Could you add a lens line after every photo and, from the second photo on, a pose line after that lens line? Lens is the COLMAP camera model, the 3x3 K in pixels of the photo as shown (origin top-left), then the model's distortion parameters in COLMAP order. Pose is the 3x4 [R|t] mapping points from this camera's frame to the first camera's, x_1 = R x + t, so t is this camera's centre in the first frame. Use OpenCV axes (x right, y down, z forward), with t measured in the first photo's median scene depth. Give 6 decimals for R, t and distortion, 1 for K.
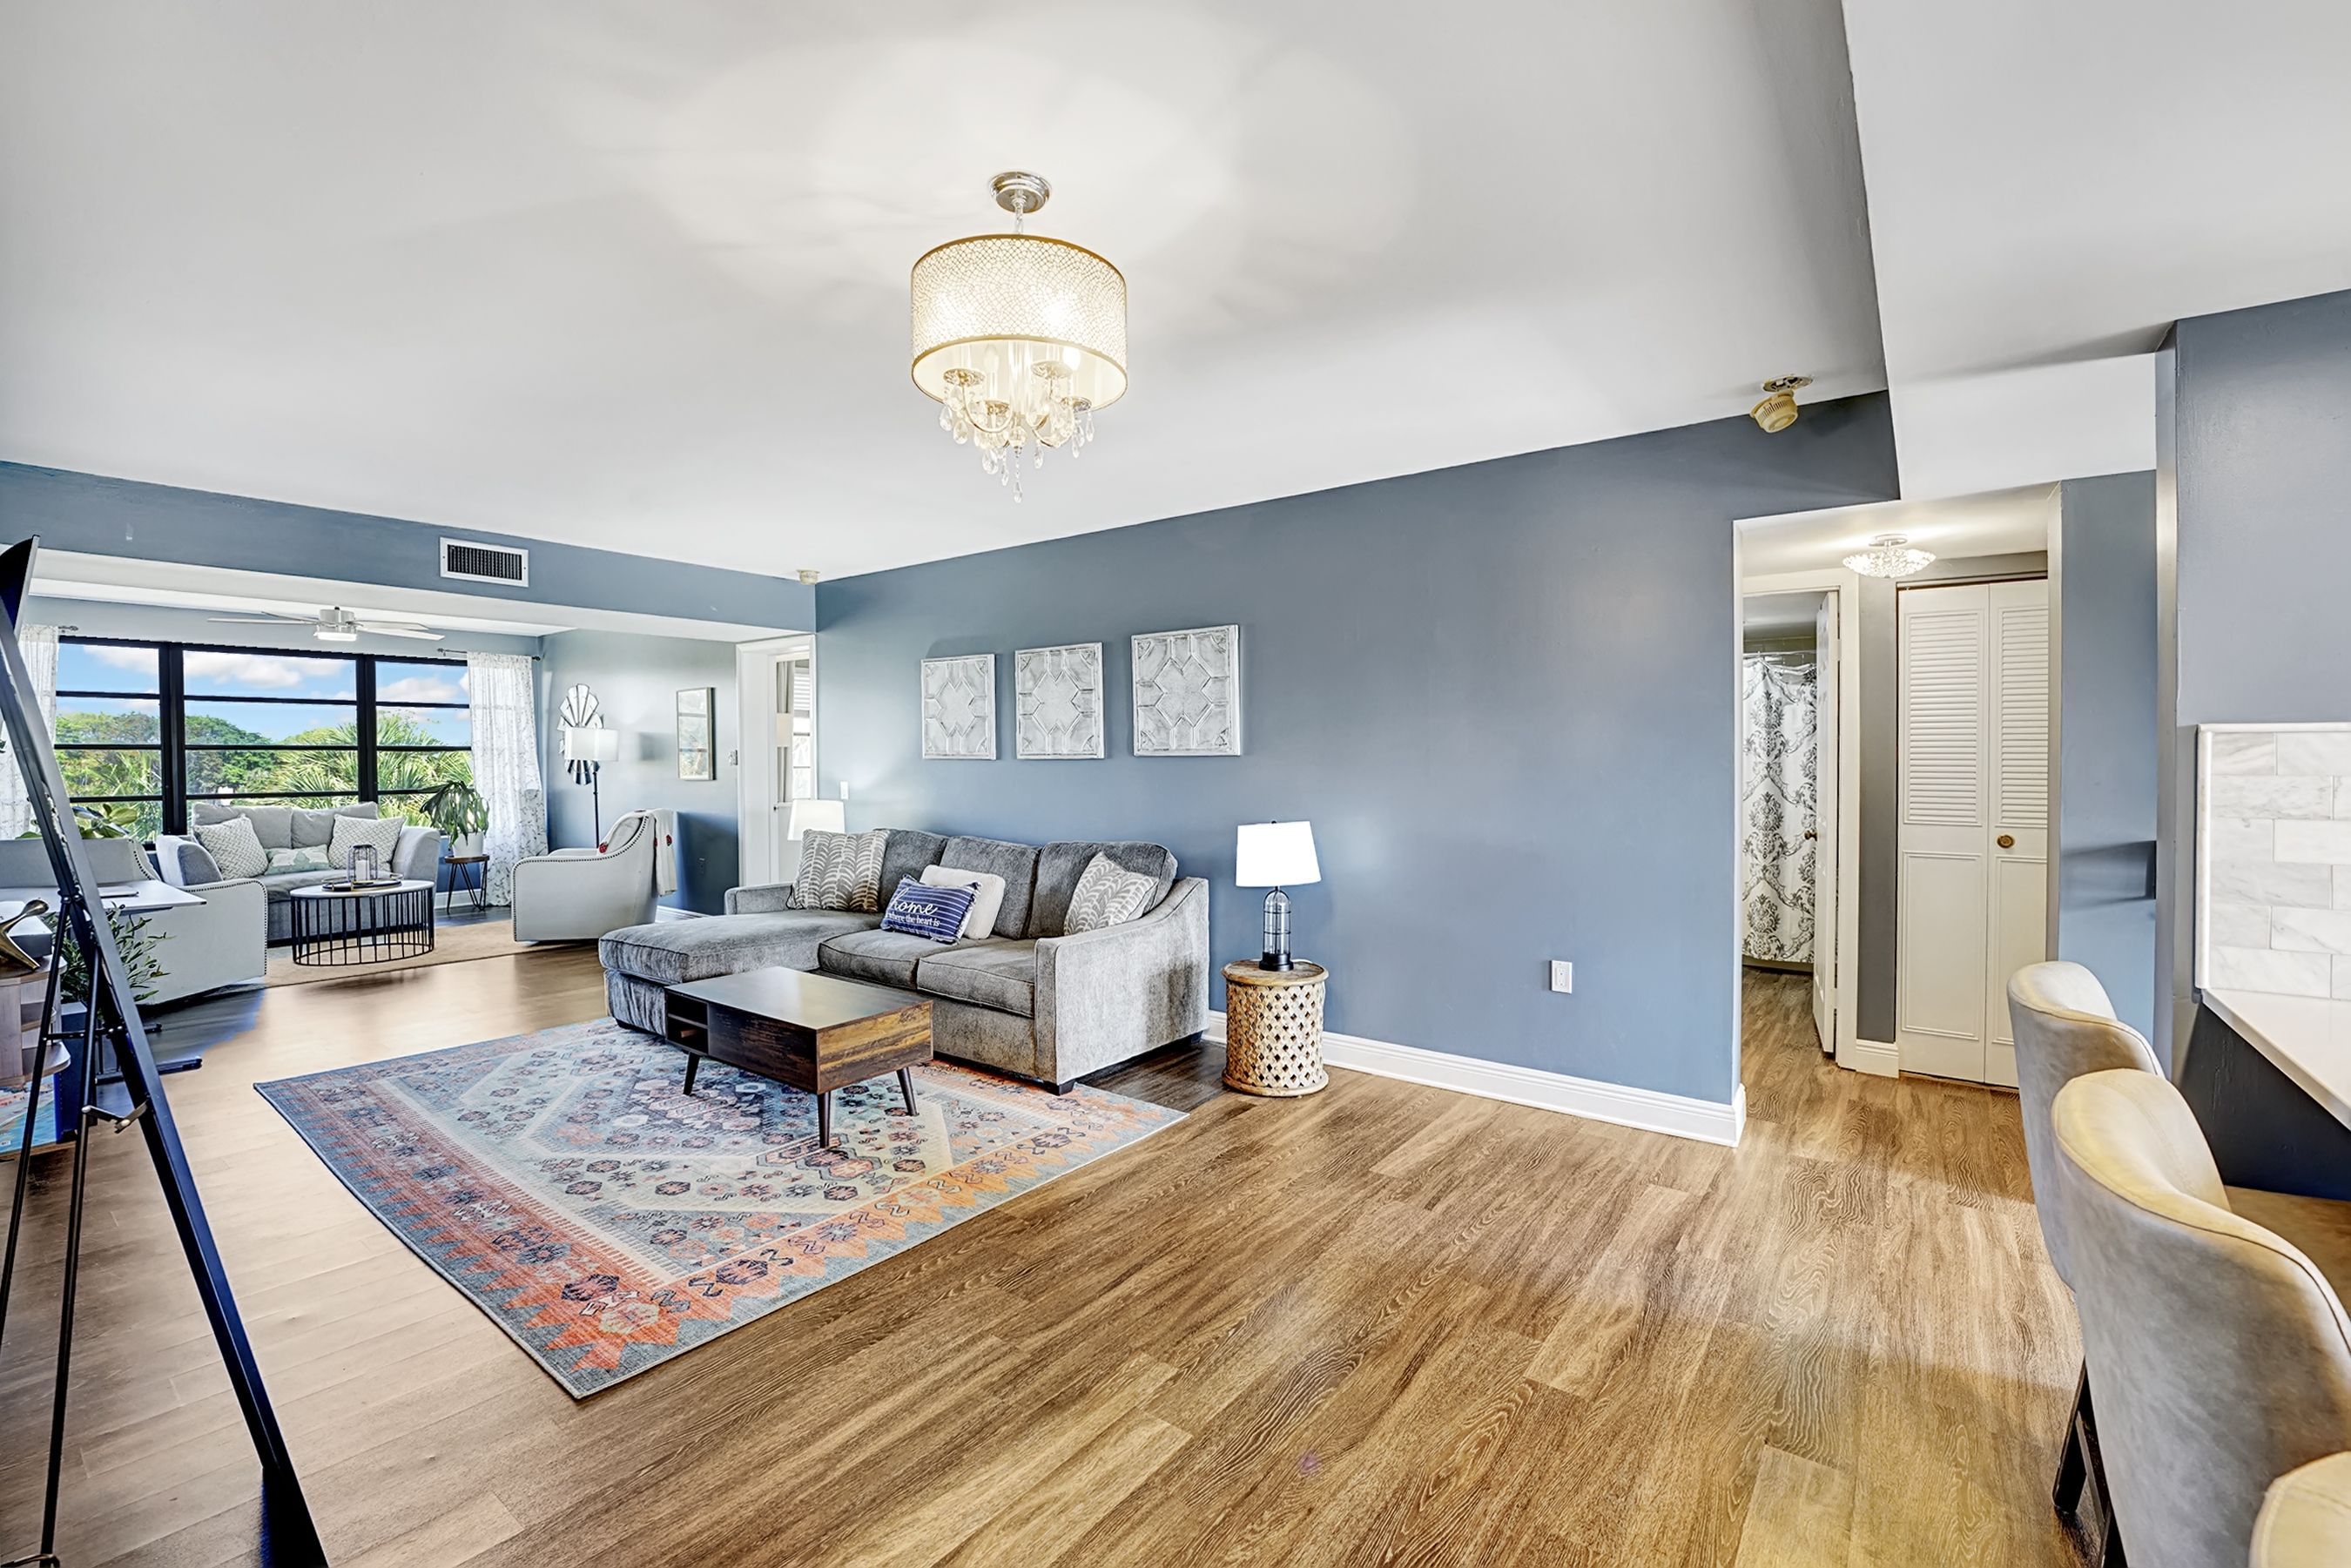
lens RADIAL K [[978.9, 0, 1185.2], [0, 978.9, 761.0], [0, 0, 1]] dist [-0.021265, 0.000383]
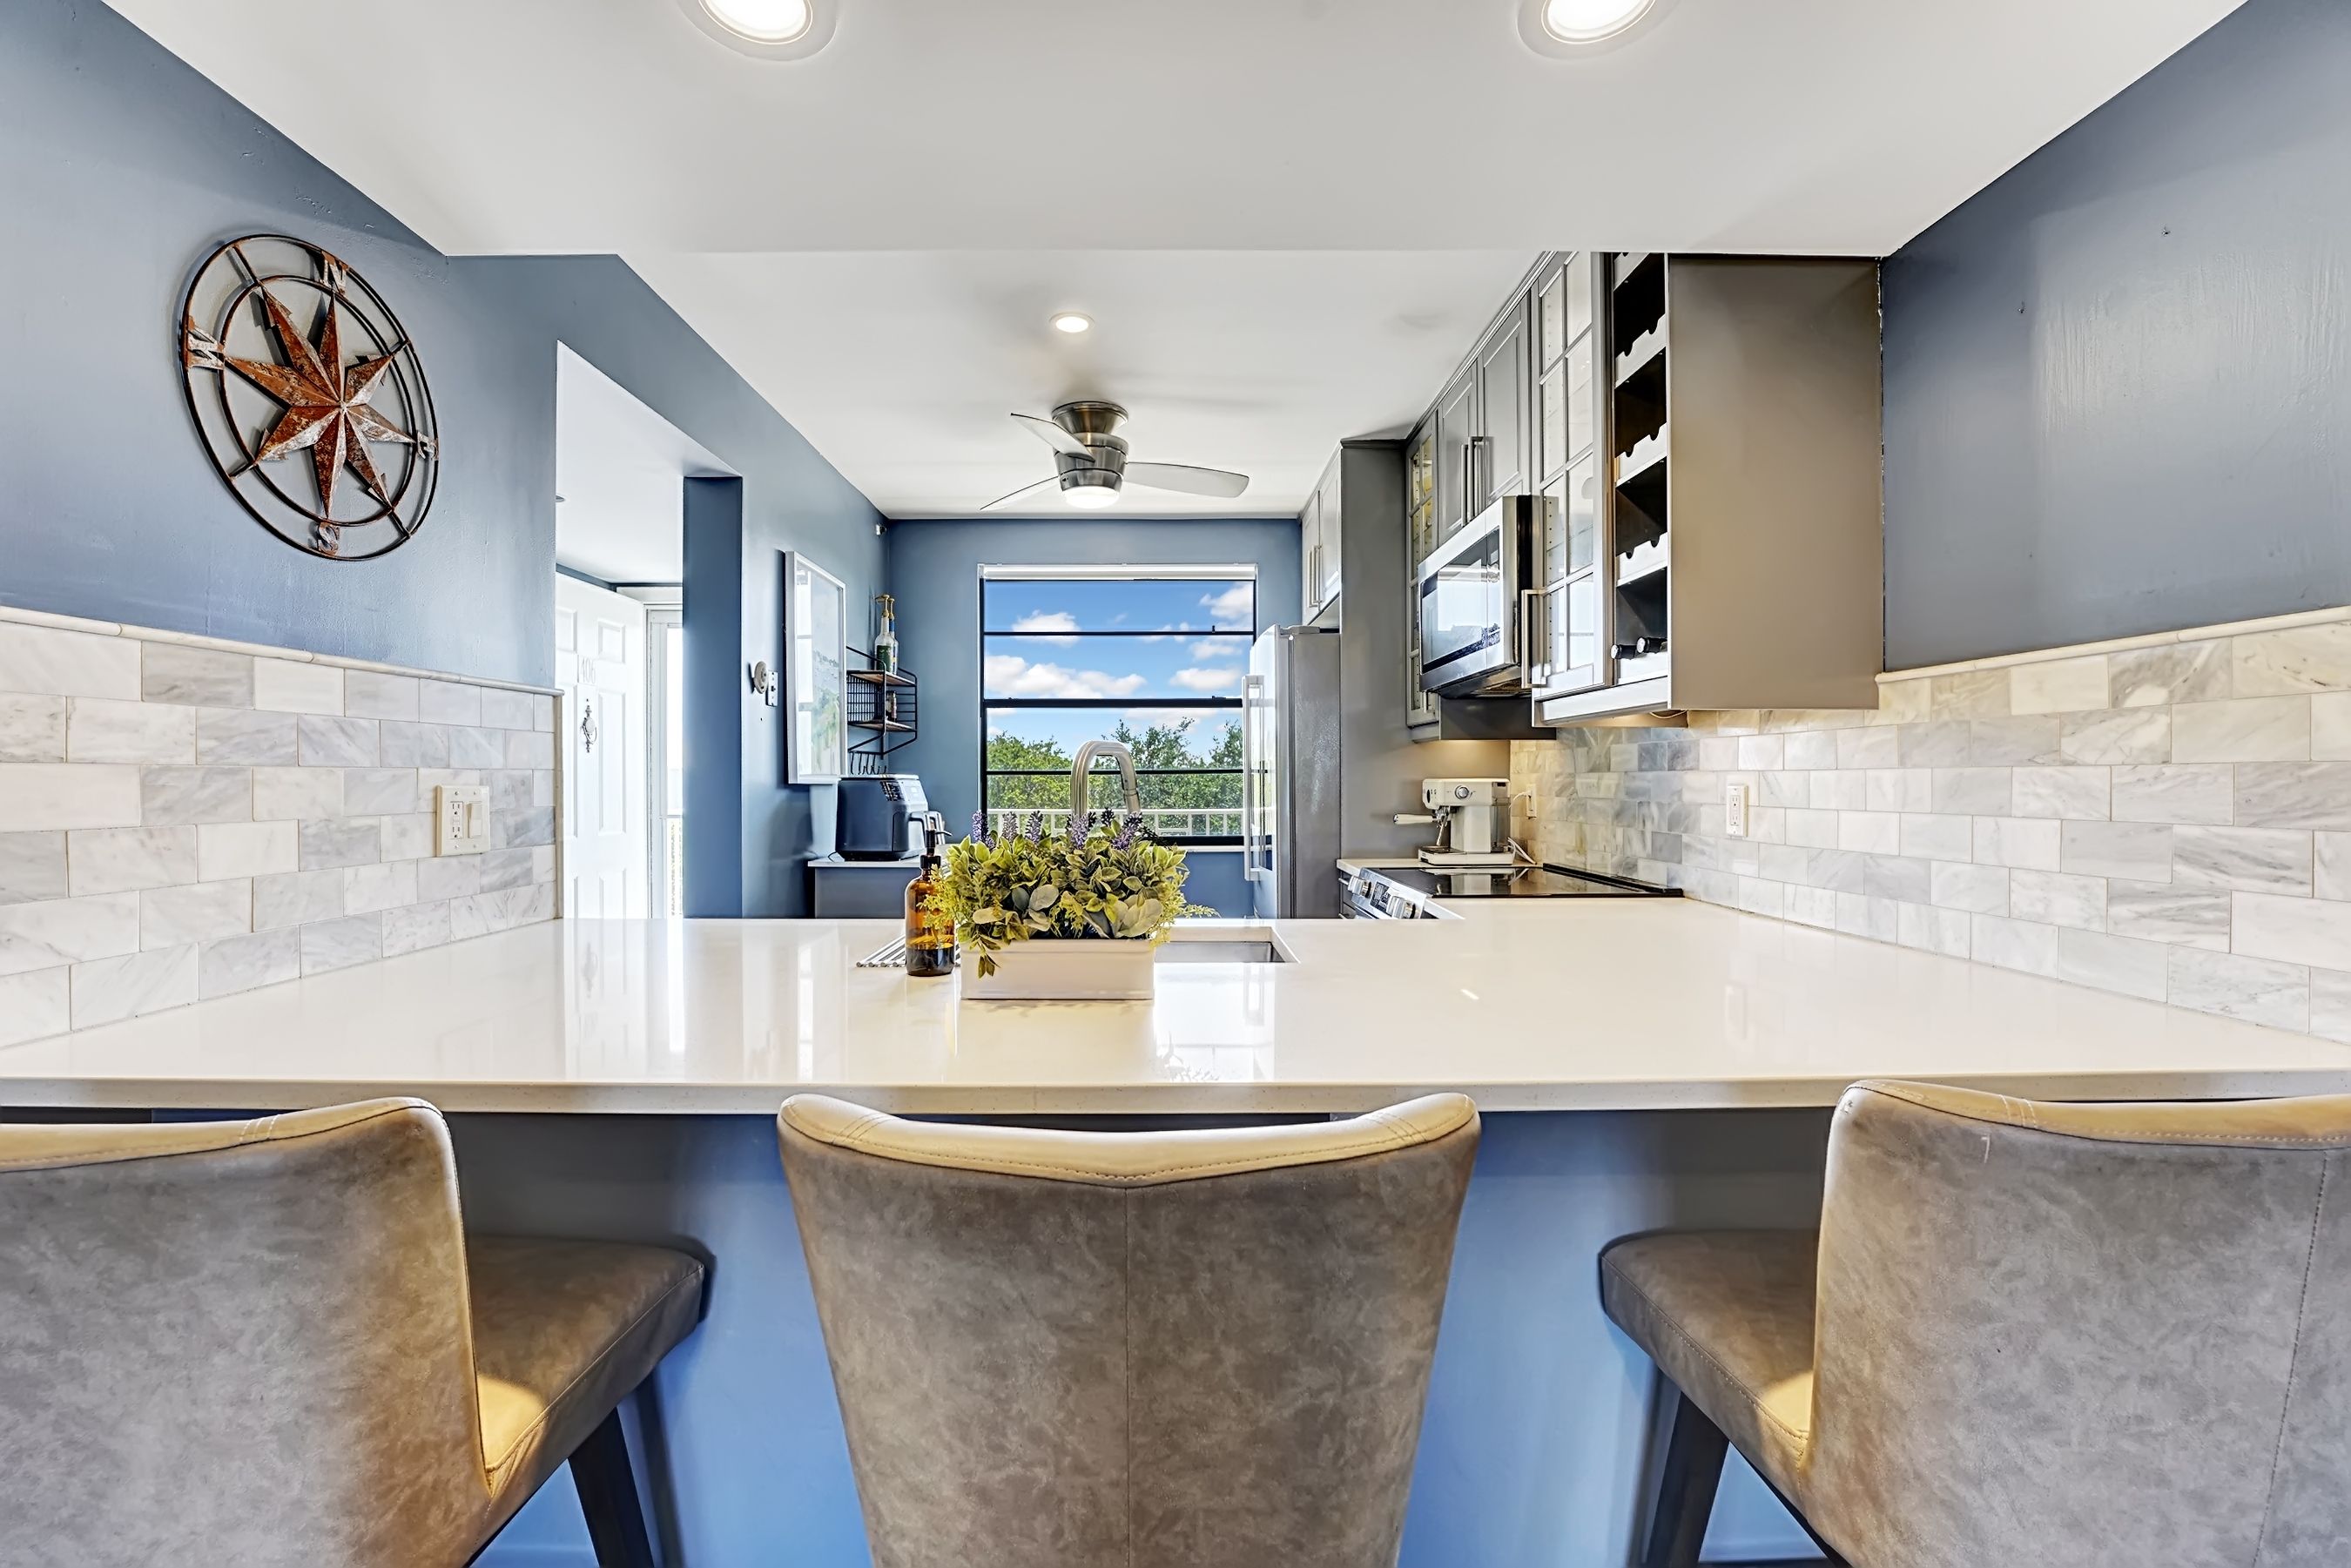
lens RADIAL K [[978.9, 0, 1172.5], [0, 978.9, 779.3], [0, 0, 1]] dist [-0.021265, 0.000383]
pose [[-0.615113, -0.001214, 0.788438, 0.103048], [0.002483, 0.999991, 0.003478, 0.035337], [-0.788435, 0.004097, -0.615104, 0.383341]]
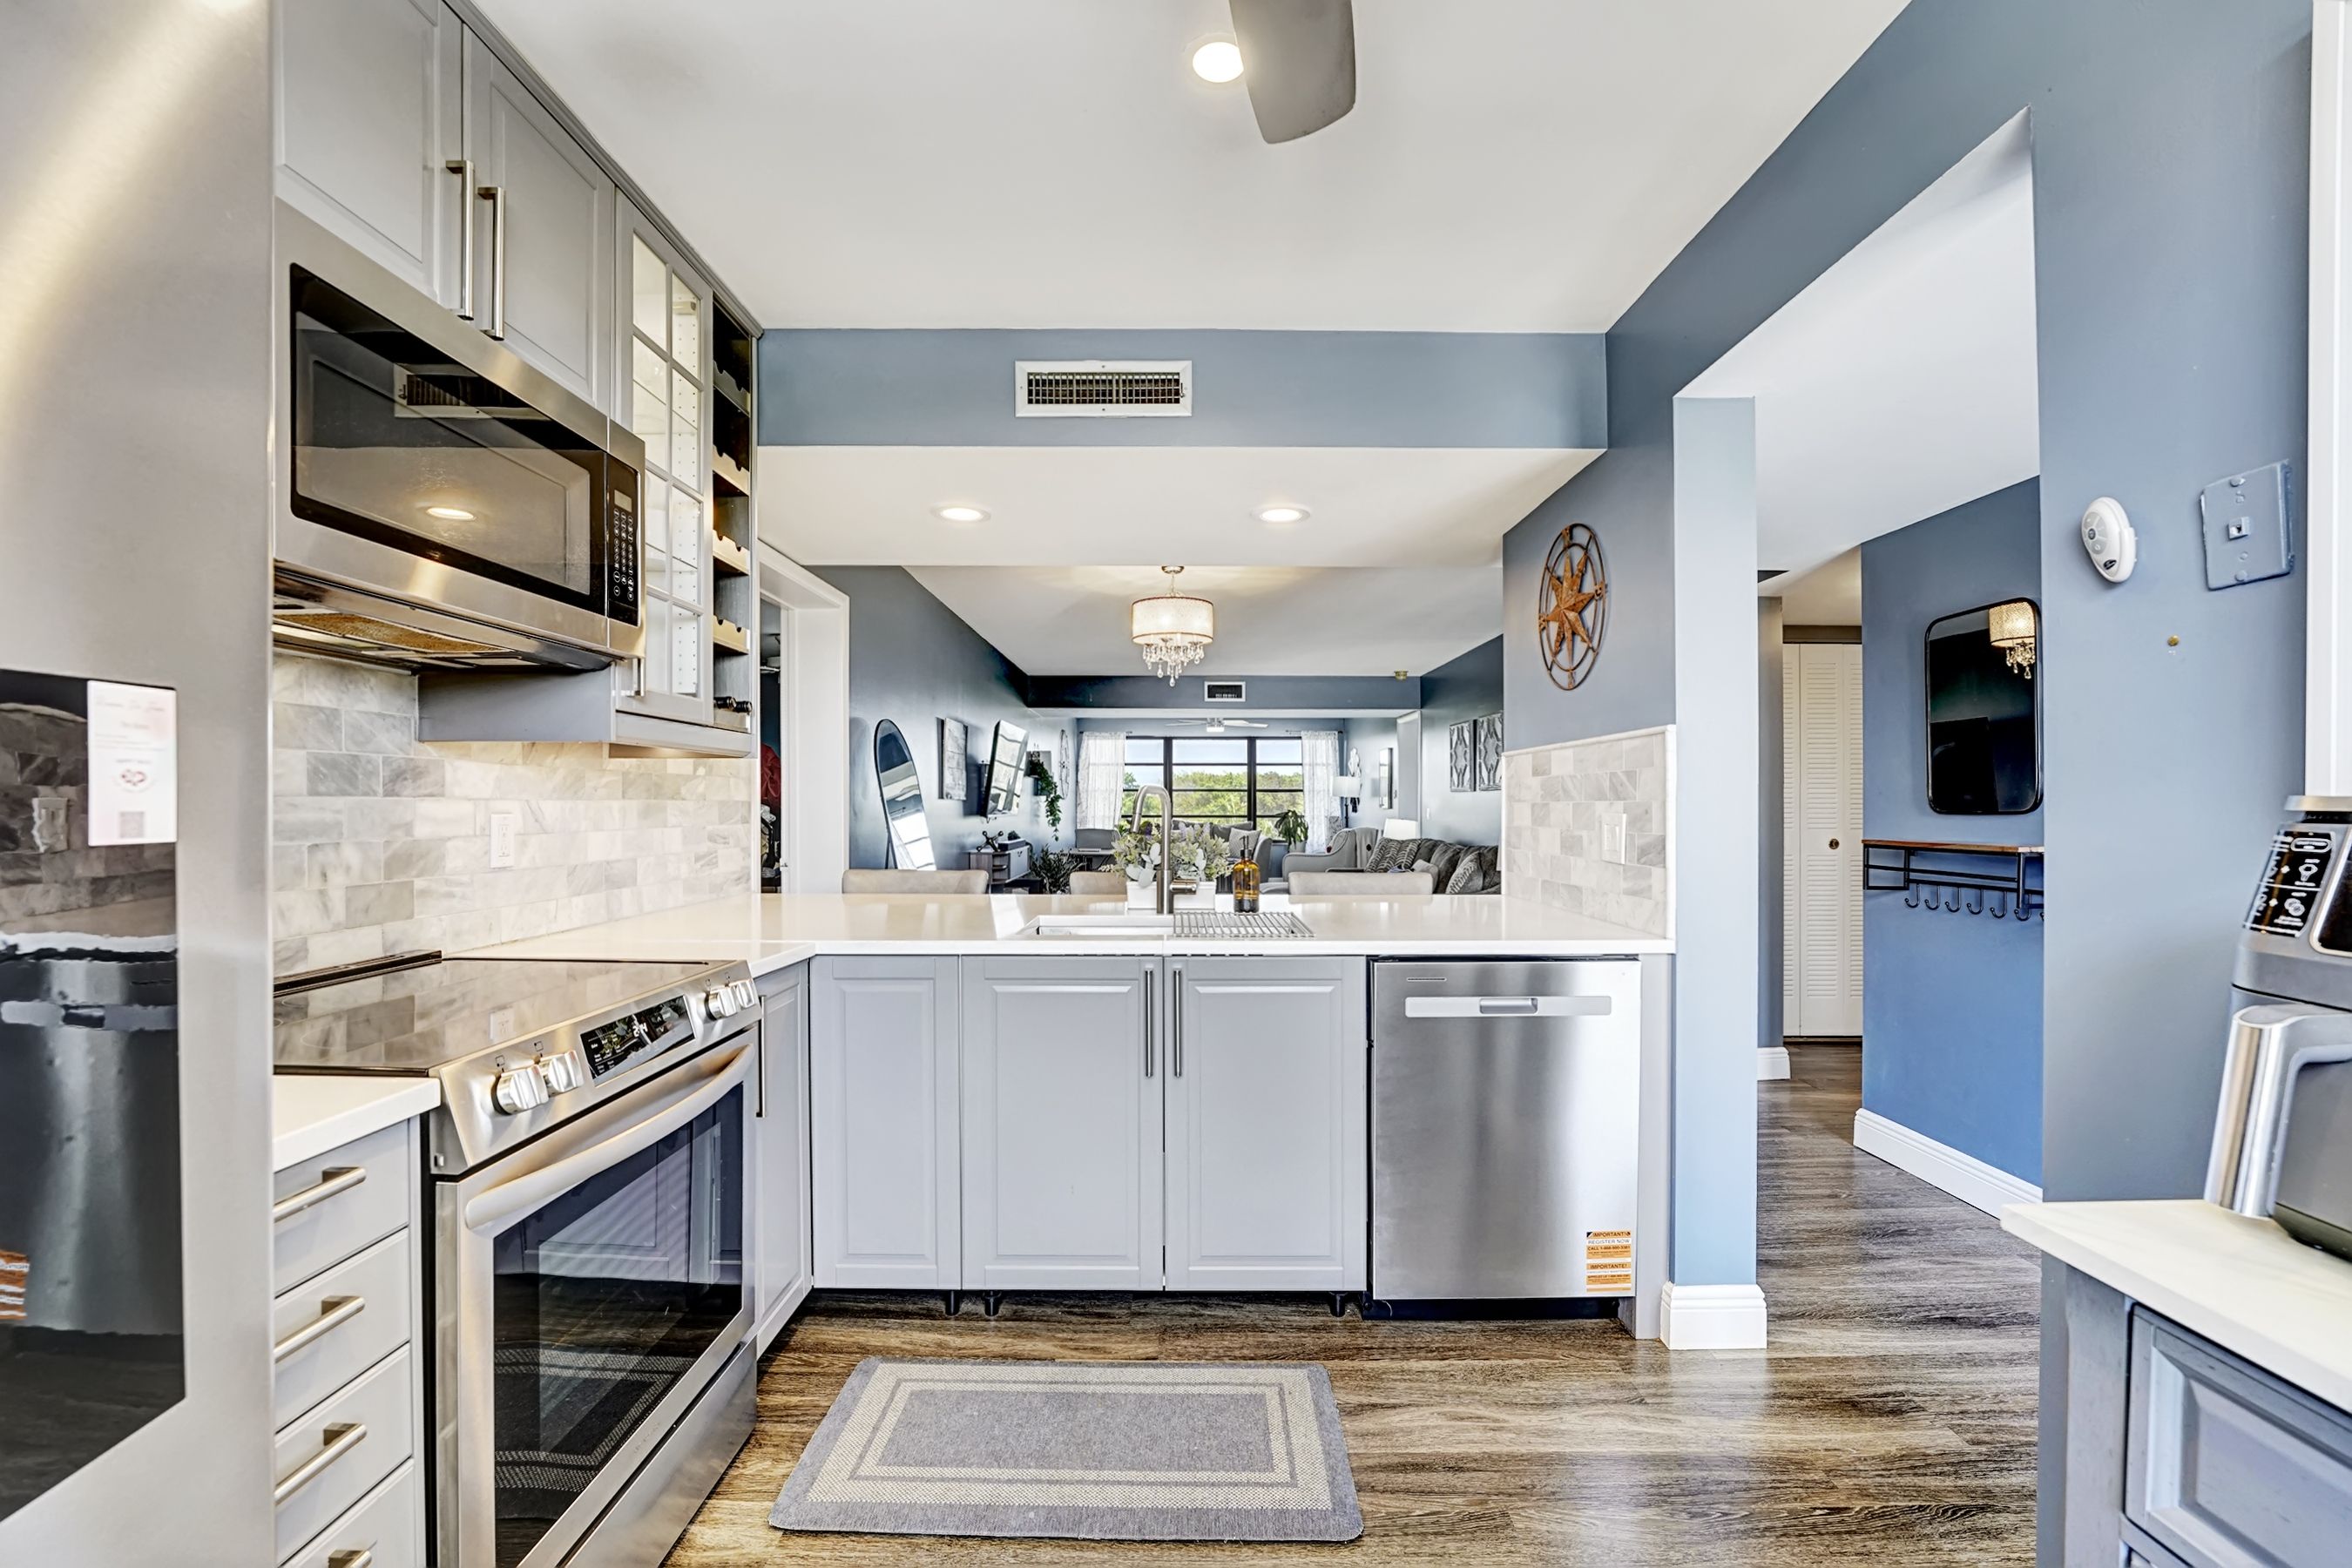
lens RADIAL K [[979.4, 0, 1185.4], [0, 979.4, 787.1], [0, 0, 1]] dist [-0.021265, 0.000383]
pose [[0.595883, -0.013992, -0.802950, 1.115836], [-0.003012, 0.999802, -0.019657, 0.035722], [0.803066, 0.014132, 0.595723, -0.306986]]
